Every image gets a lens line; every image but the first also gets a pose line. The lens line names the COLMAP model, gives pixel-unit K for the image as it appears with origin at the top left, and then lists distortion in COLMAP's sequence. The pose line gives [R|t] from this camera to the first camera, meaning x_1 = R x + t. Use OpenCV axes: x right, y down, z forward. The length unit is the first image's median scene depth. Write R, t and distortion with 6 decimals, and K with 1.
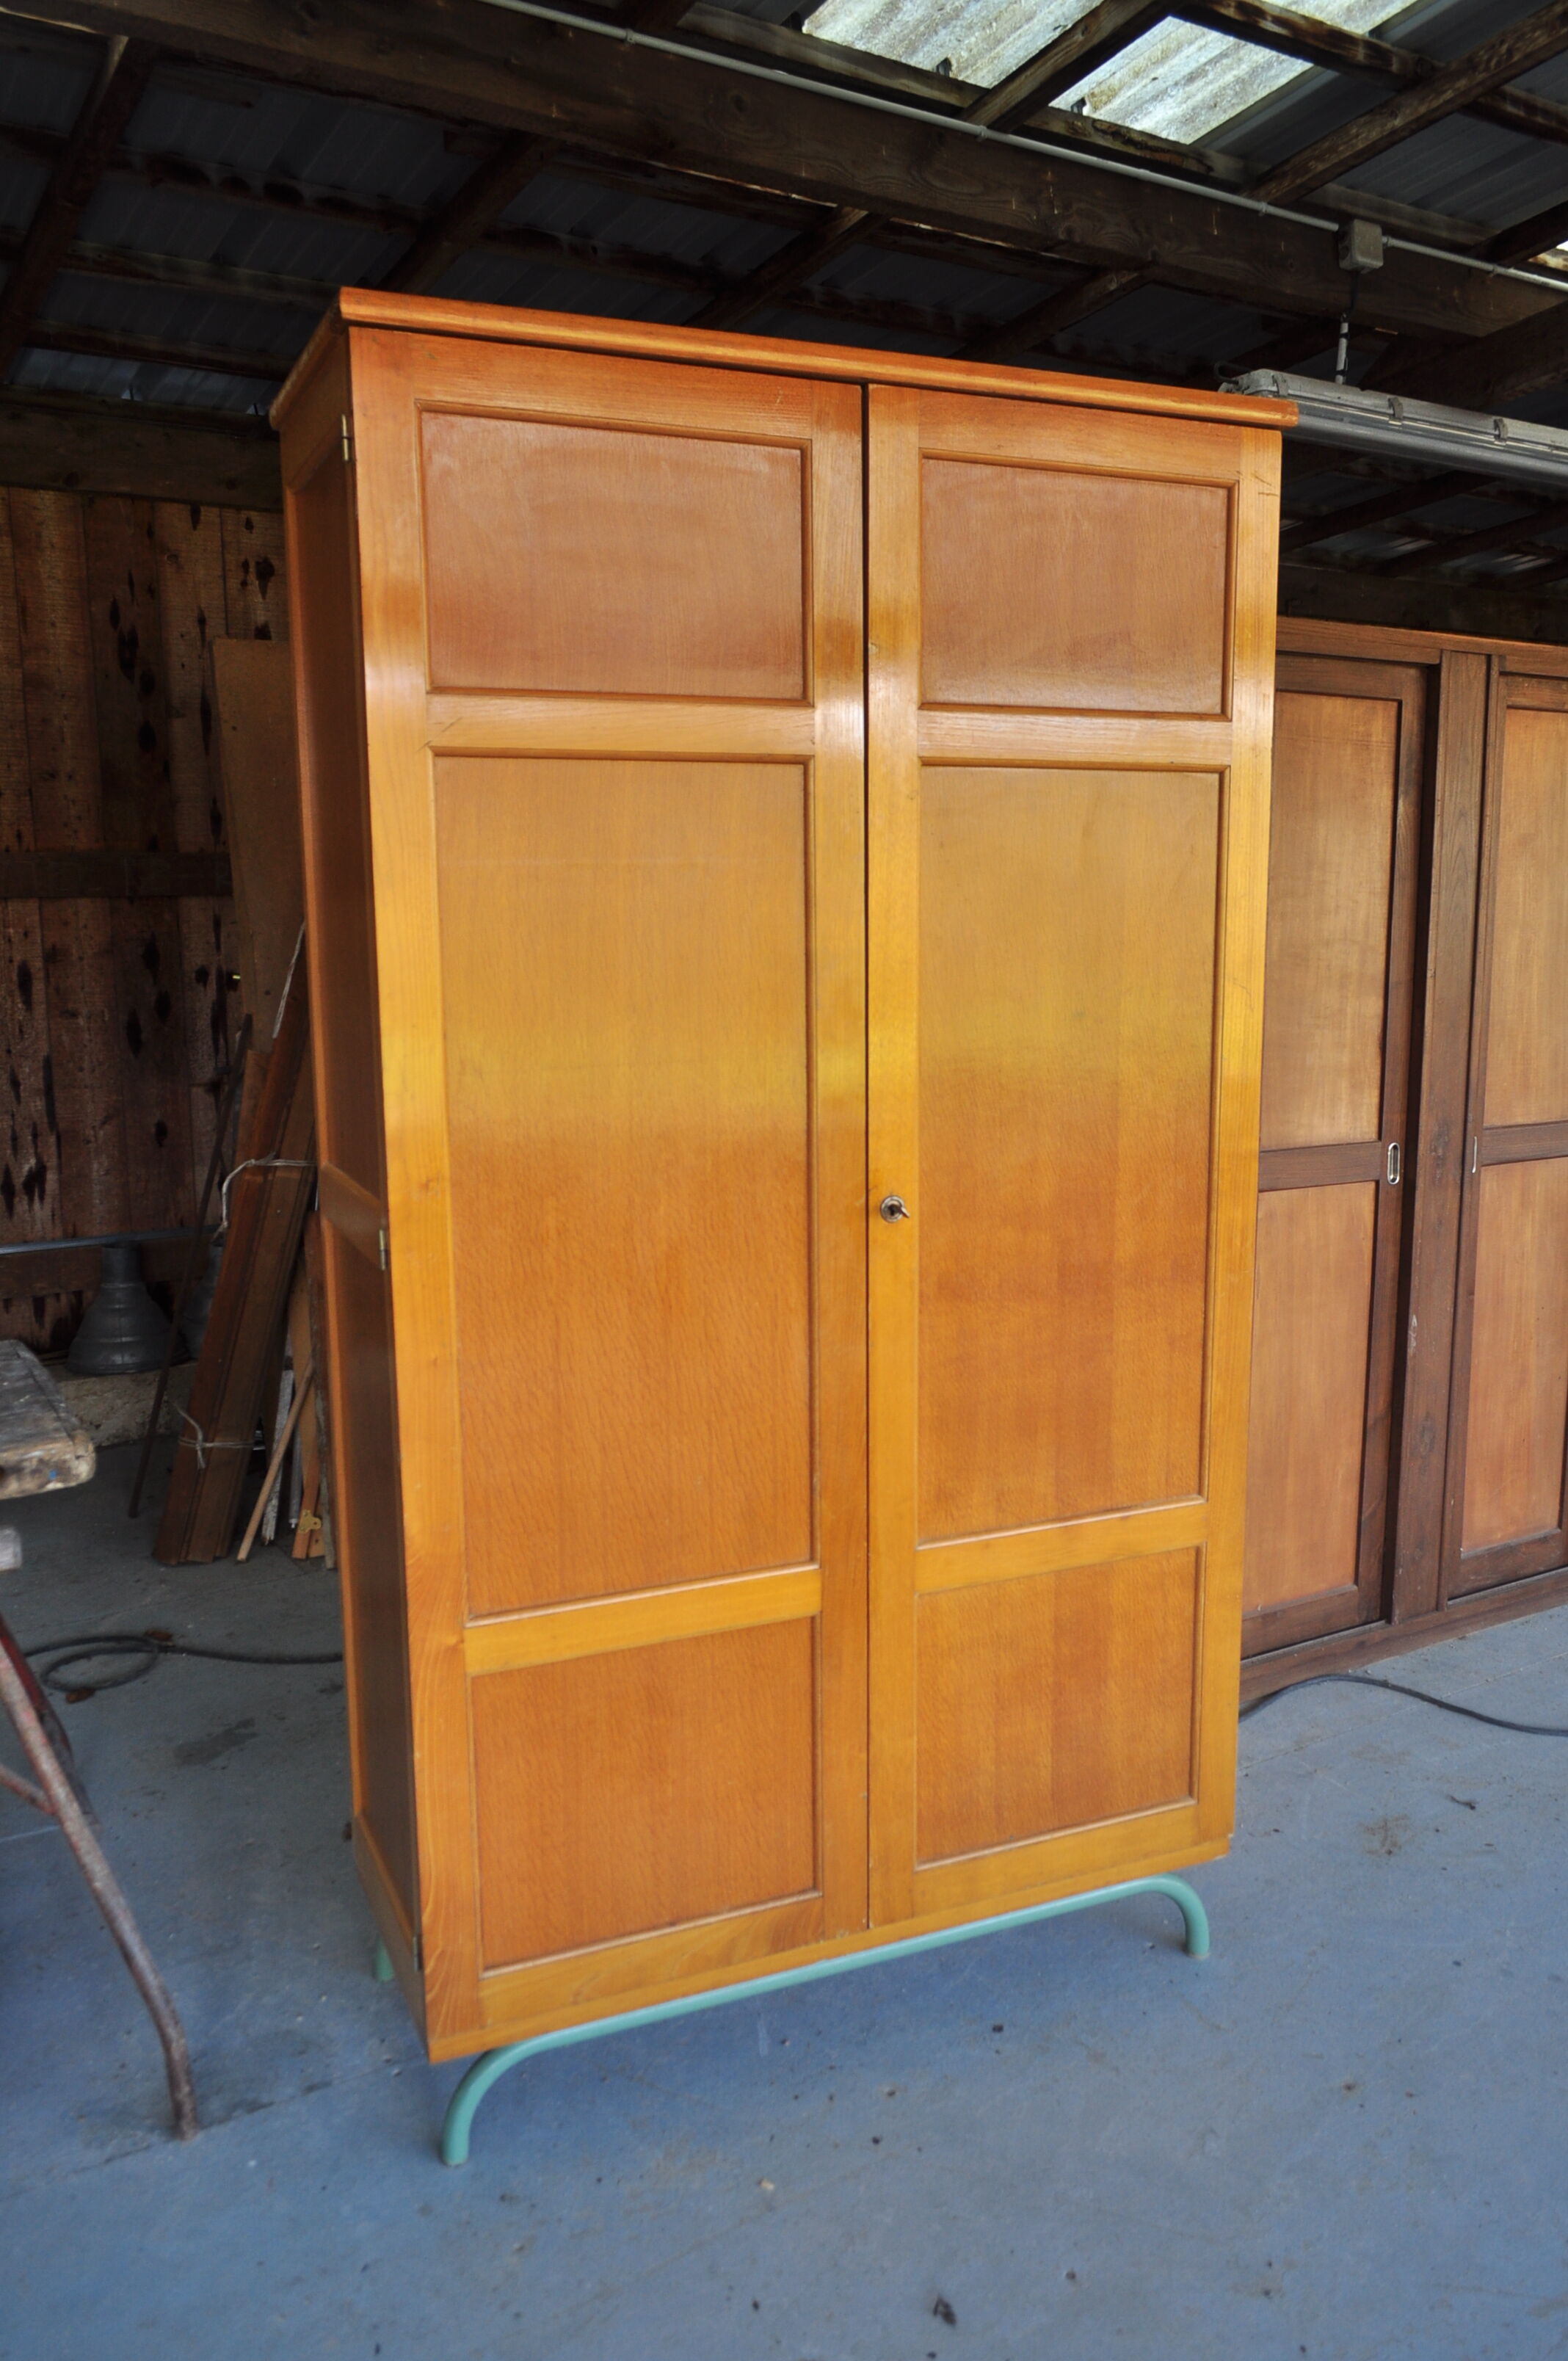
lens RADIAL K [[1826.1, 0, 791.4], [0, 1826.1, 1188.9], [0, 0, 1]] dist [-0.003914, -0.012620]
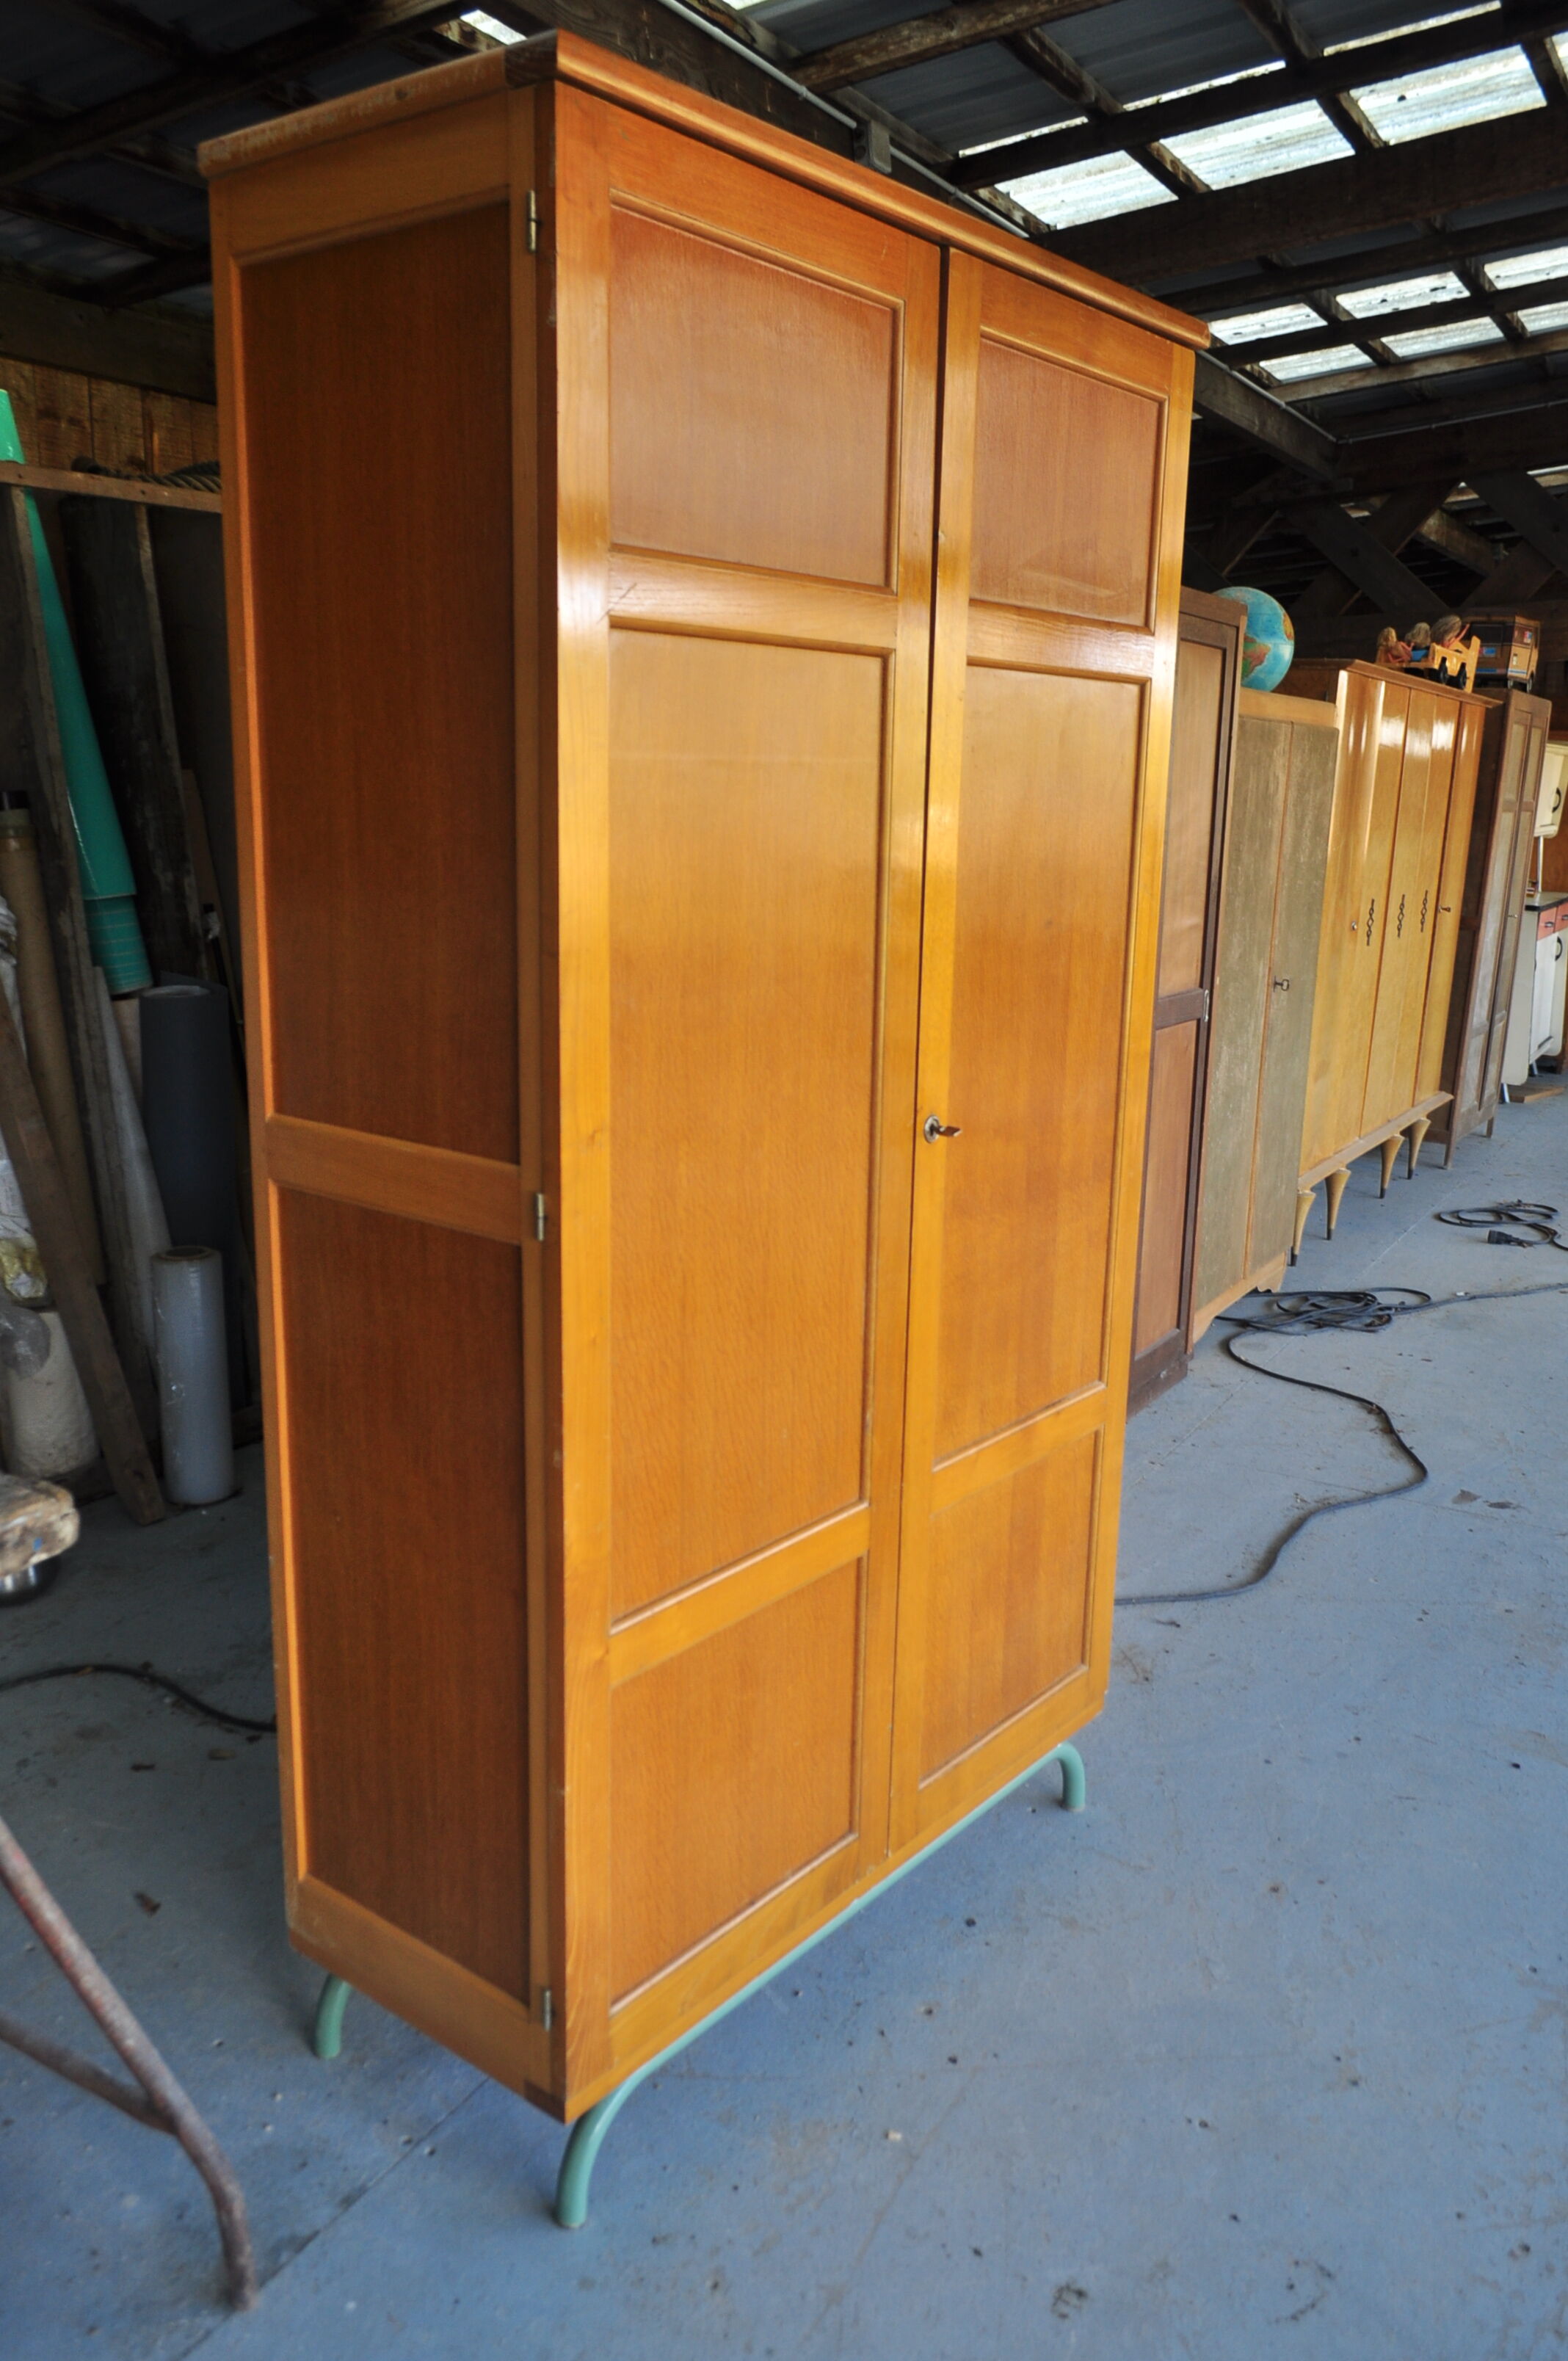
lens RADIAL K [[1826.1, 0, 782.1], [0, 1826.1, 1185.7], [0, 0, 1]] dist [-0.003914, -0.012620]
pose [[0.882821, -0.076476, 0.463443, -0.448589], [0.046601, 0.996049, 0.075593, -0.034565], [-0.467393, -0.045138, 0.882897, 0.176491]]
